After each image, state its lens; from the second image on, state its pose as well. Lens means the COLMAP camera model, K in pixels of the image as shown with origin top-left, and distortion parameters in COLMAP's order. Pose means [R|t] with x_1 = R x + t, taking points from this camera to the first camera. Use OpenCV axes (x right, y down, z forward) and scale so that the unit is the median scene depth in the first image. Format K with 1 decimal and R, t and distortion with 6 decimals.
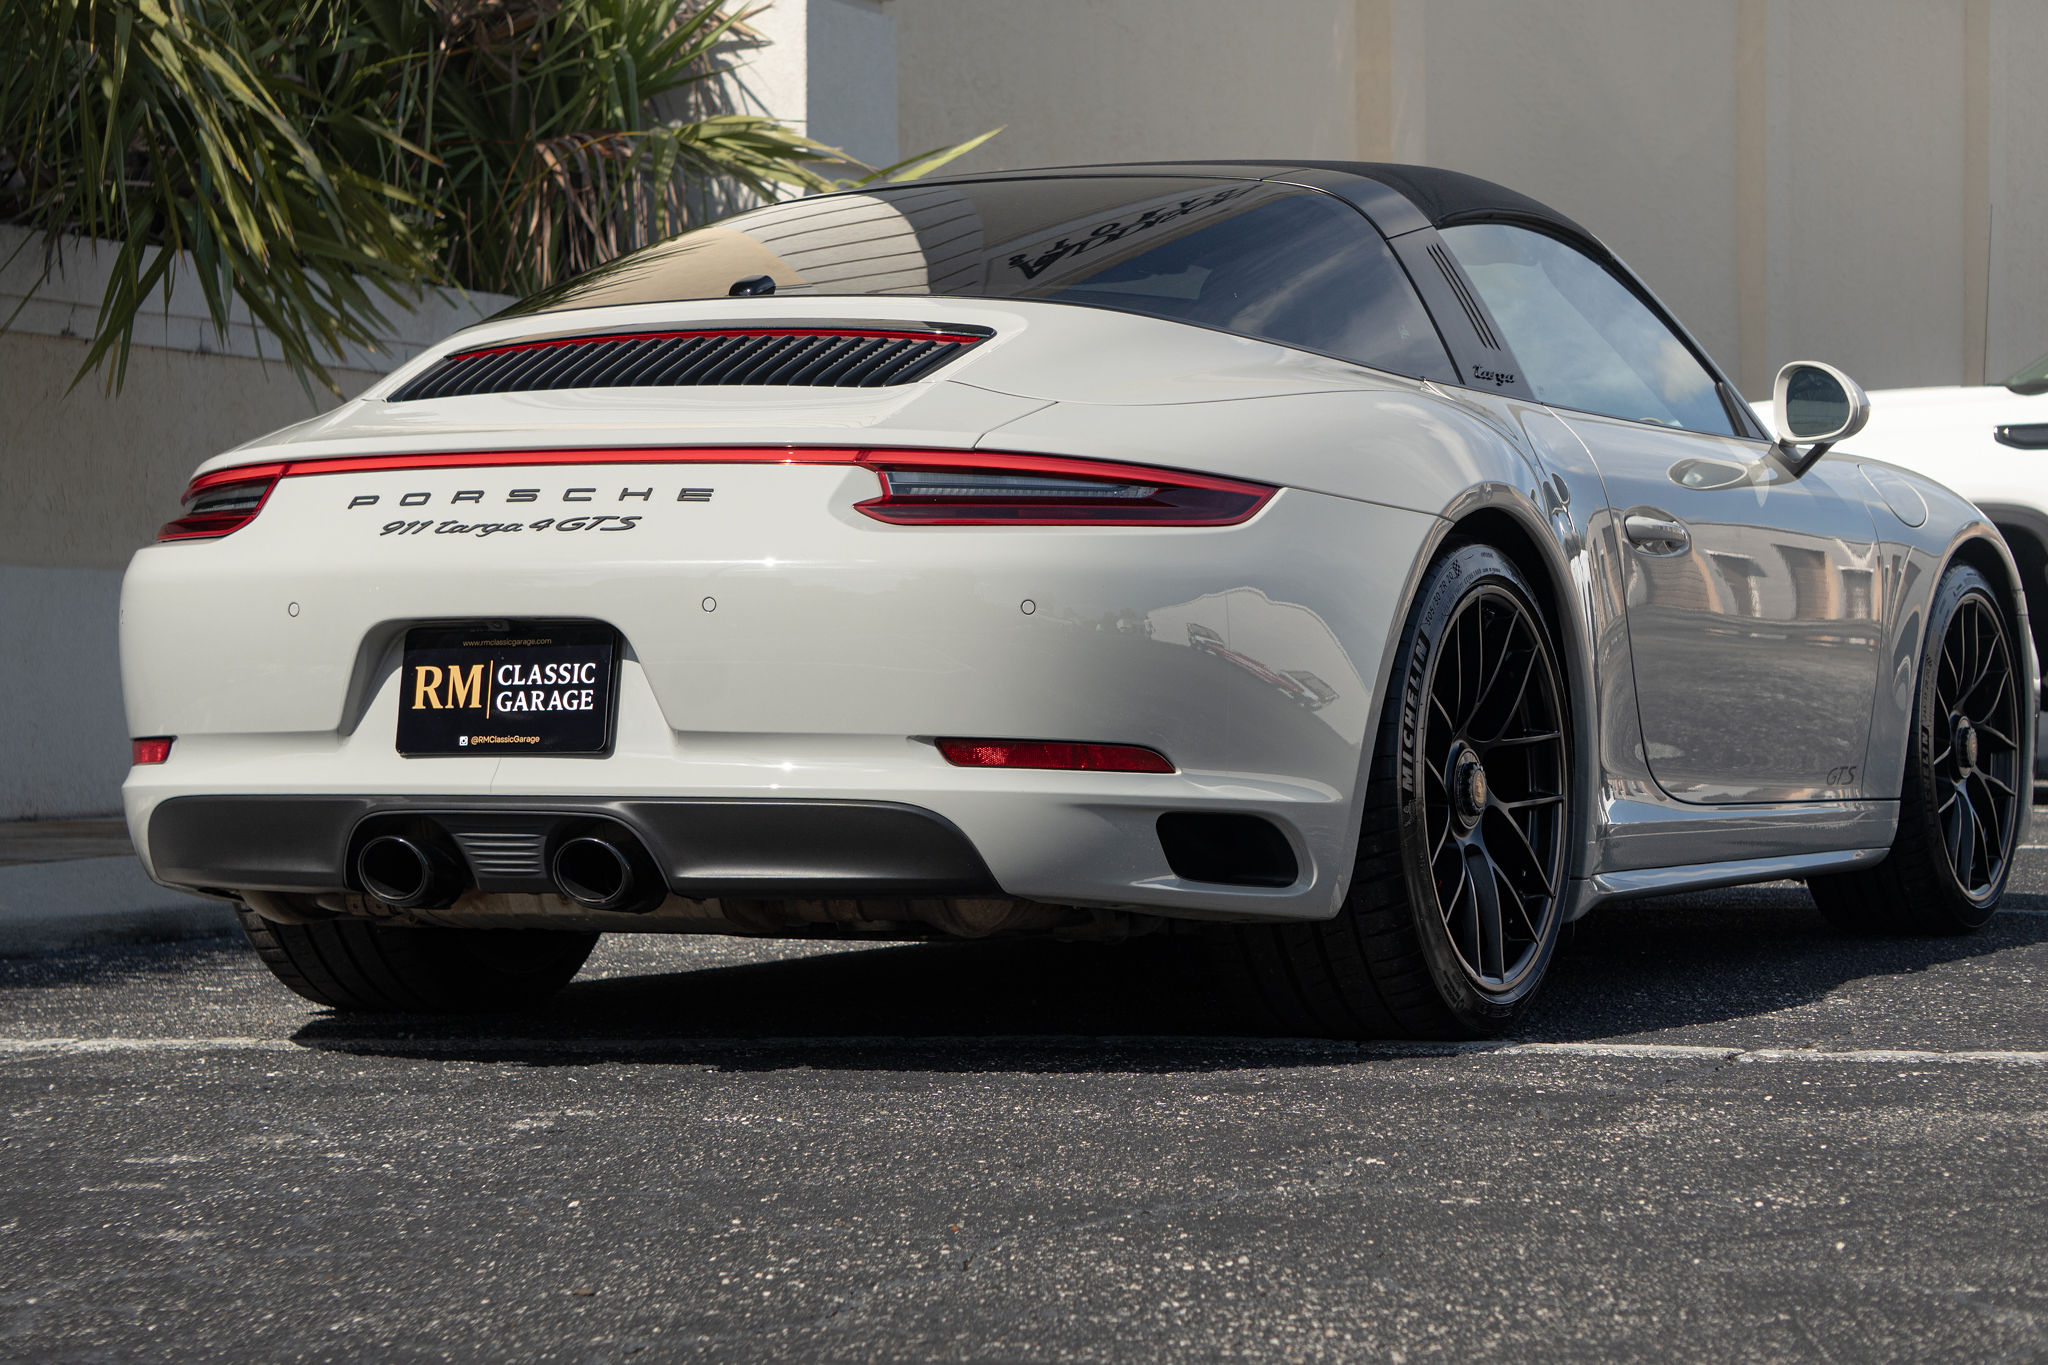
lens RADIAL K [[4849.7, 0, 1031.8], [0, 4849.7, 664.8], [0, 0, 1]] dist [0.193658, 0.000000]
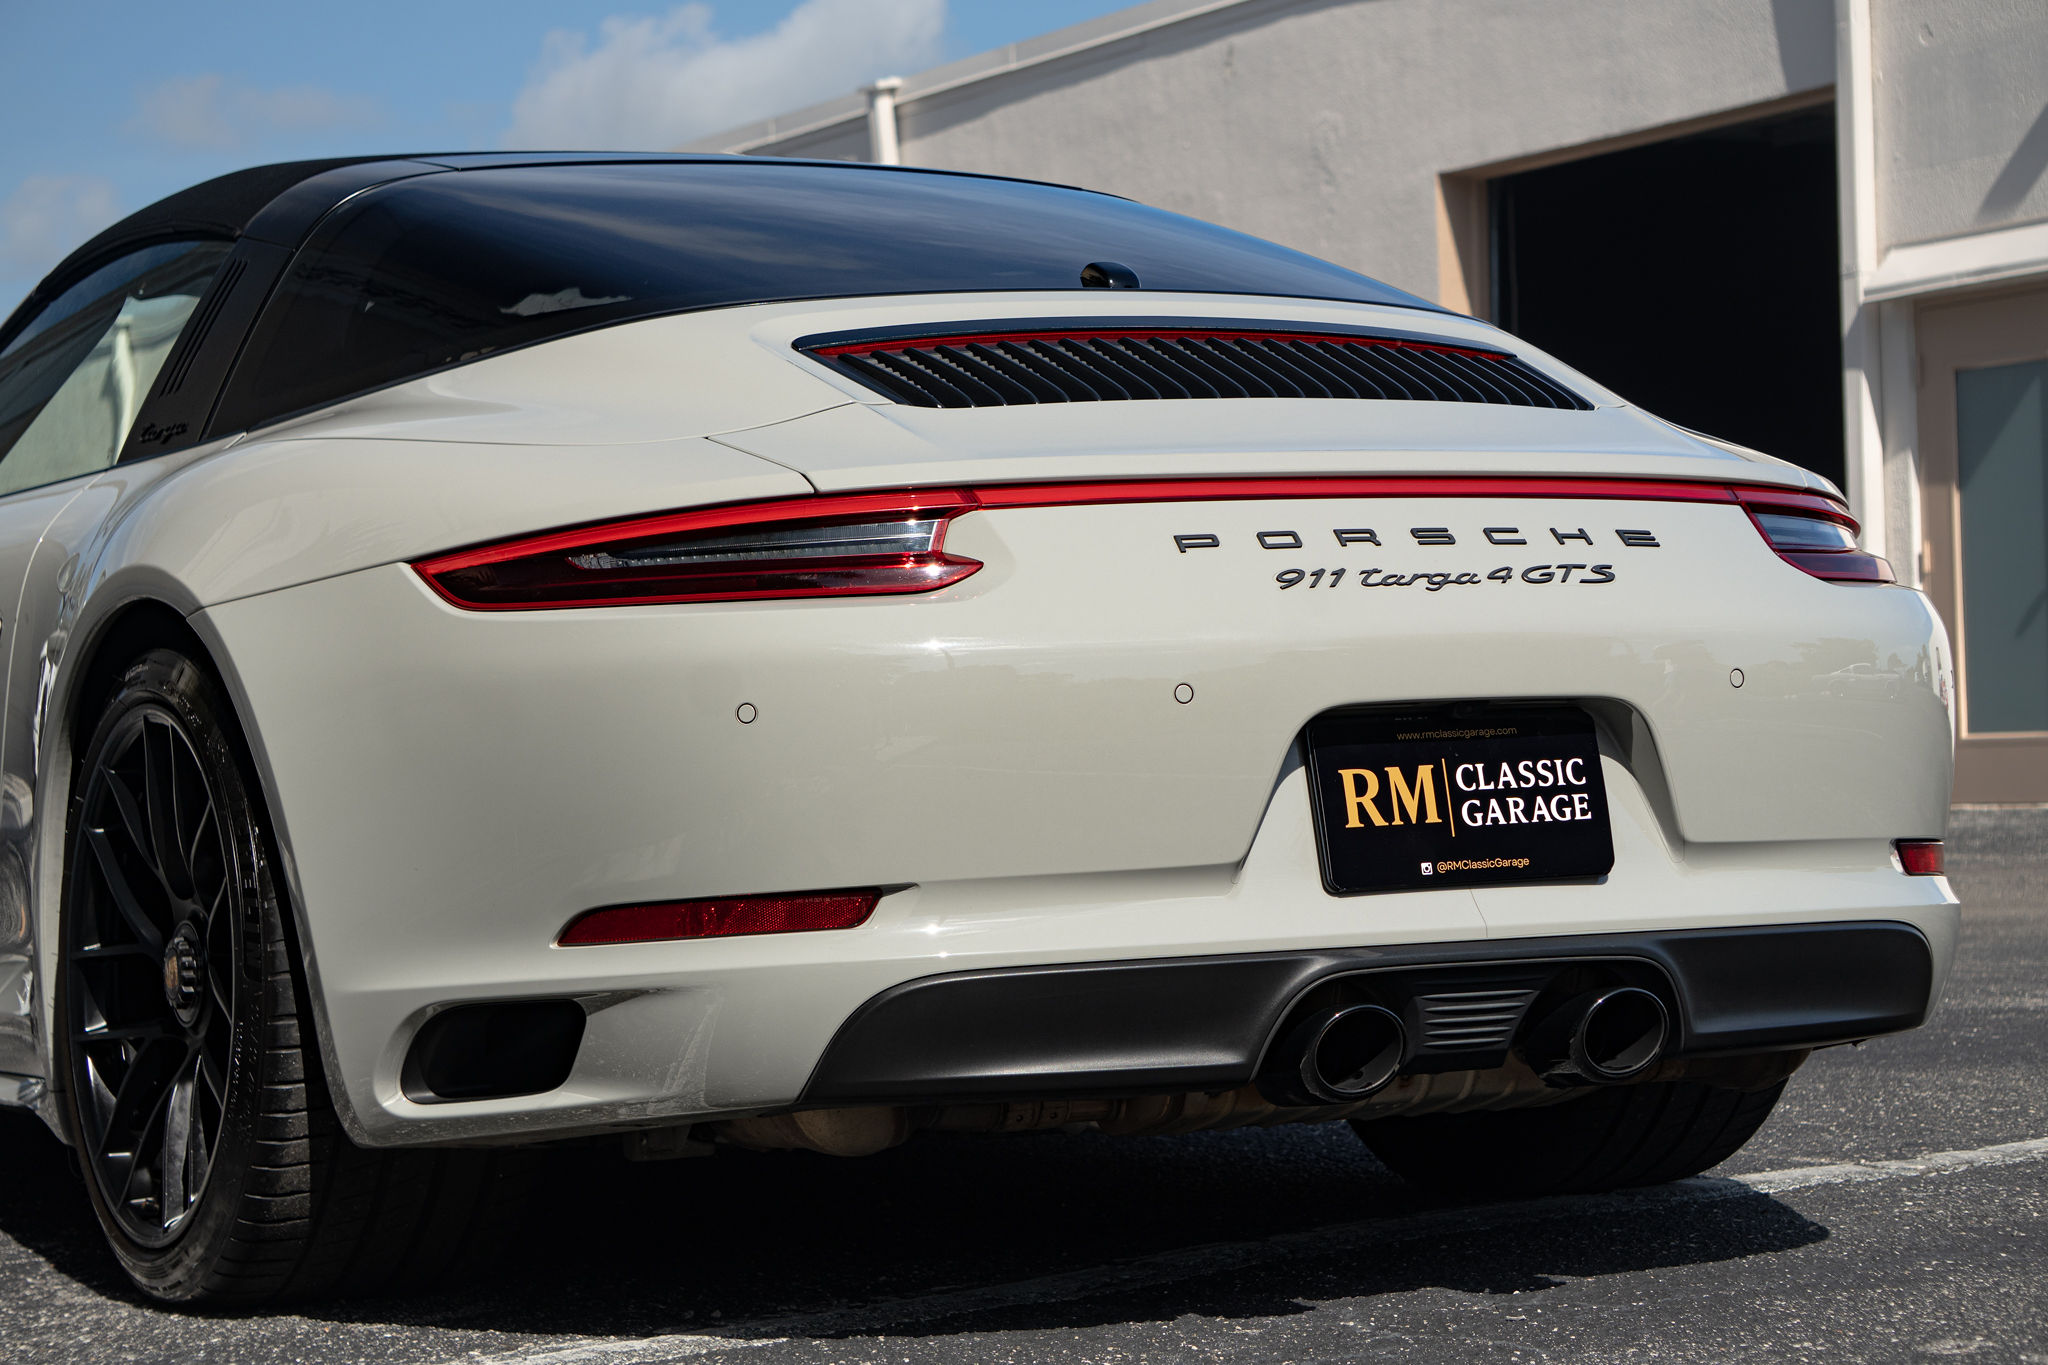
lens RADIAL K [[4849.7, 0, 1027.3], [0, 4849.7, 685.7], [0, 0, 1]] dist [0.193658, 0.000000]
pose [[0.589922, -0.003354, 0.807453, -0.747414], [0.031235, 0.999338, -0.018670, -0.000138], [-0.806856, 0.036235, 0.589636, 0.618513]]
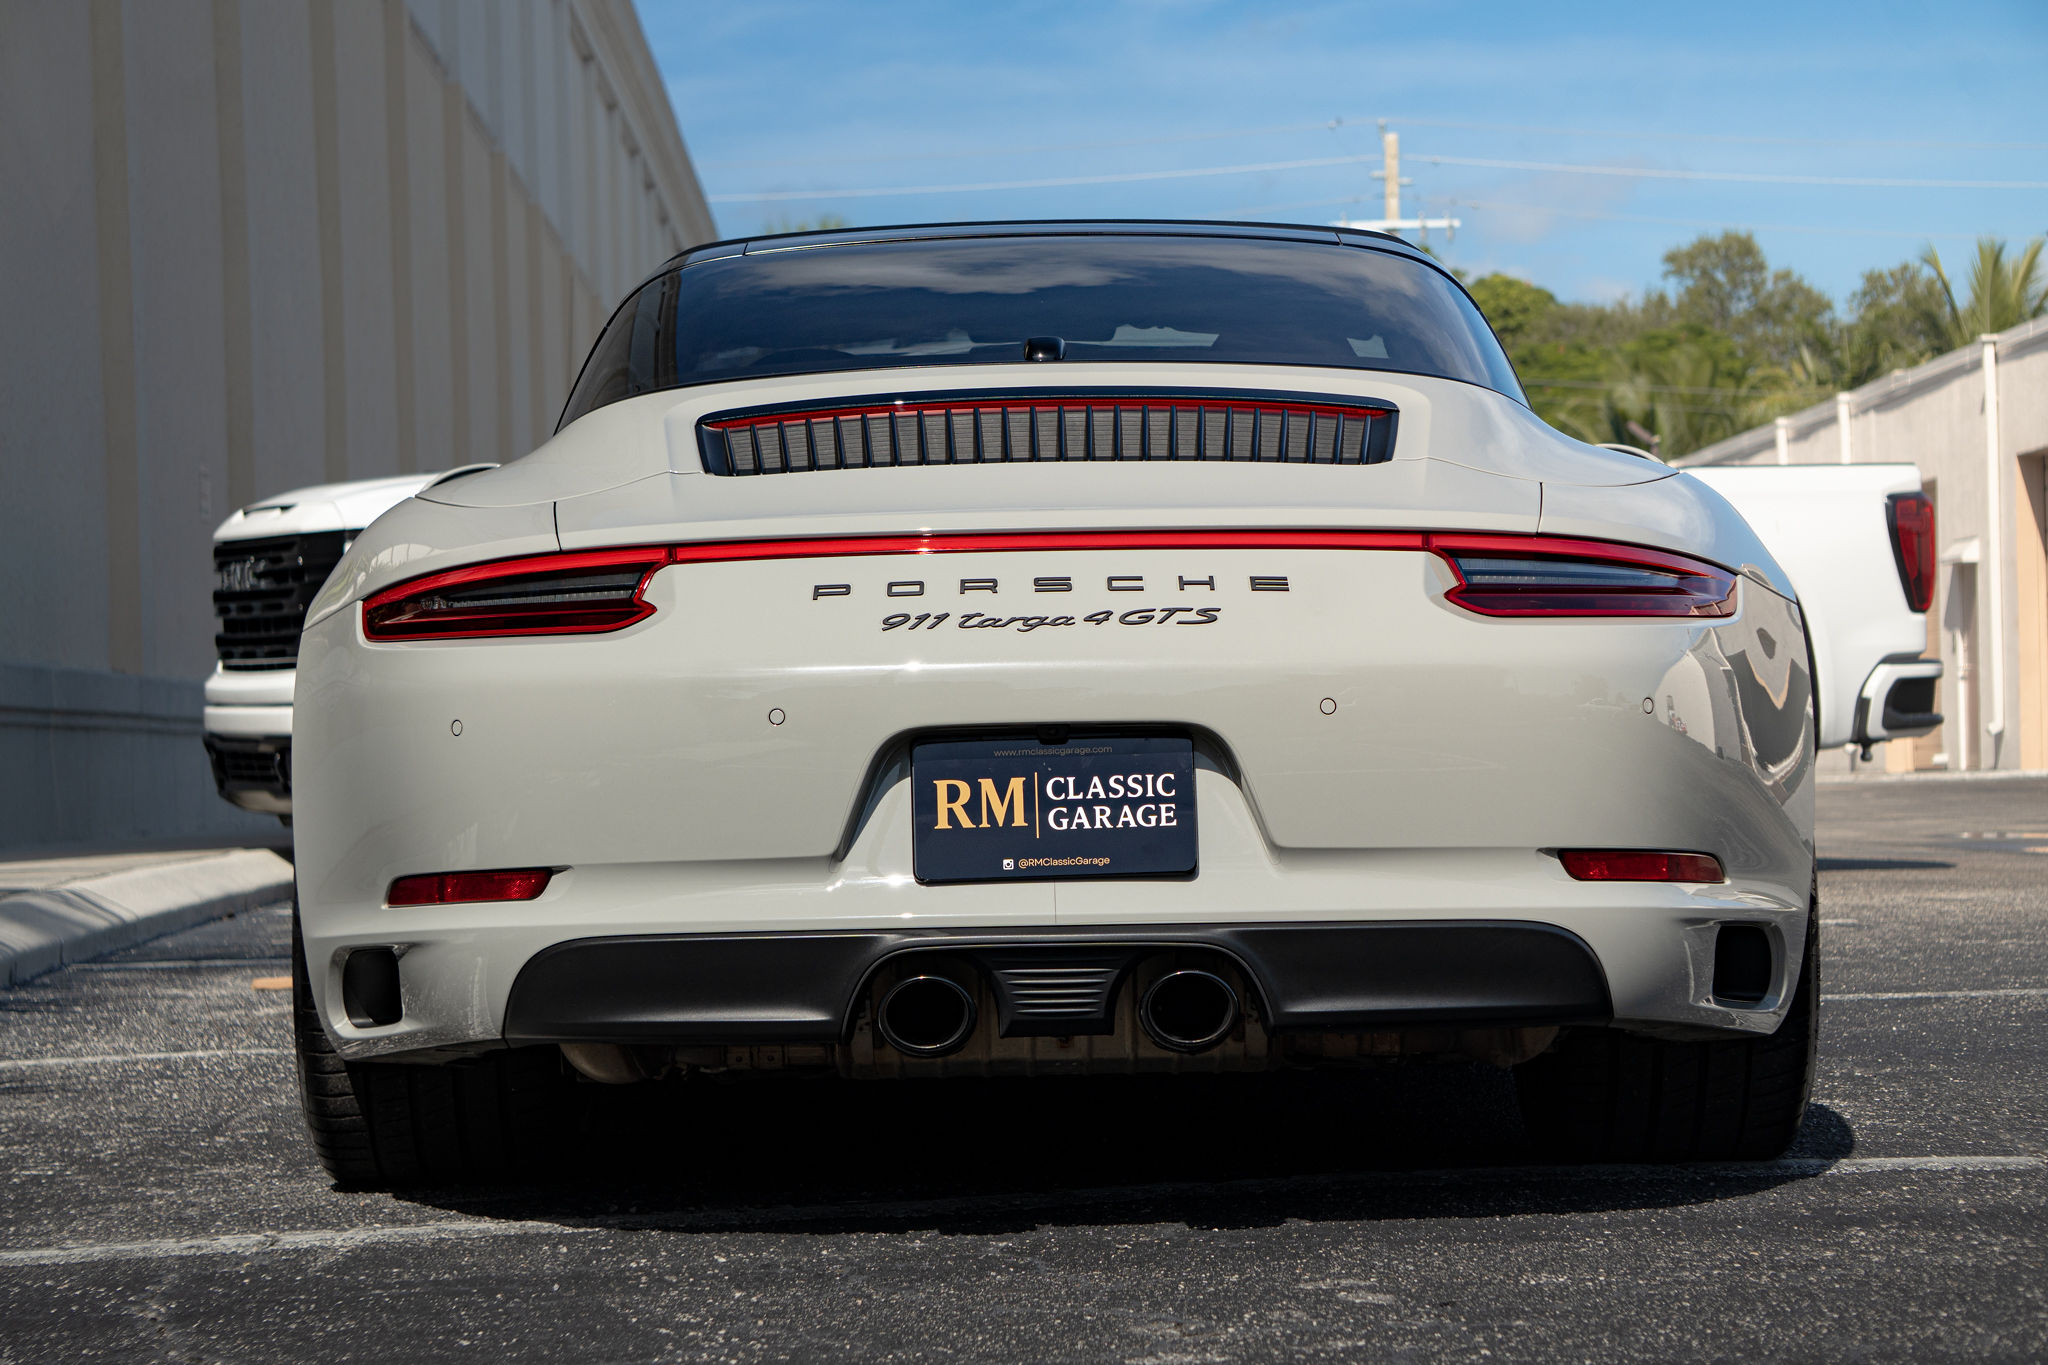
lens RADIAL K [[5295.6, 0, 1016.1], [0, 5295.6, 703.6], [0, 0, 1]] dist [0.366649, 0.000000]
pose [[0.904103, -0.008528, 0.427230, -0.525982], [0.014450, 0.999839, -0.010621, -0.003186], [-0.427071, 0.015776, 0.904080, 0.135800]]
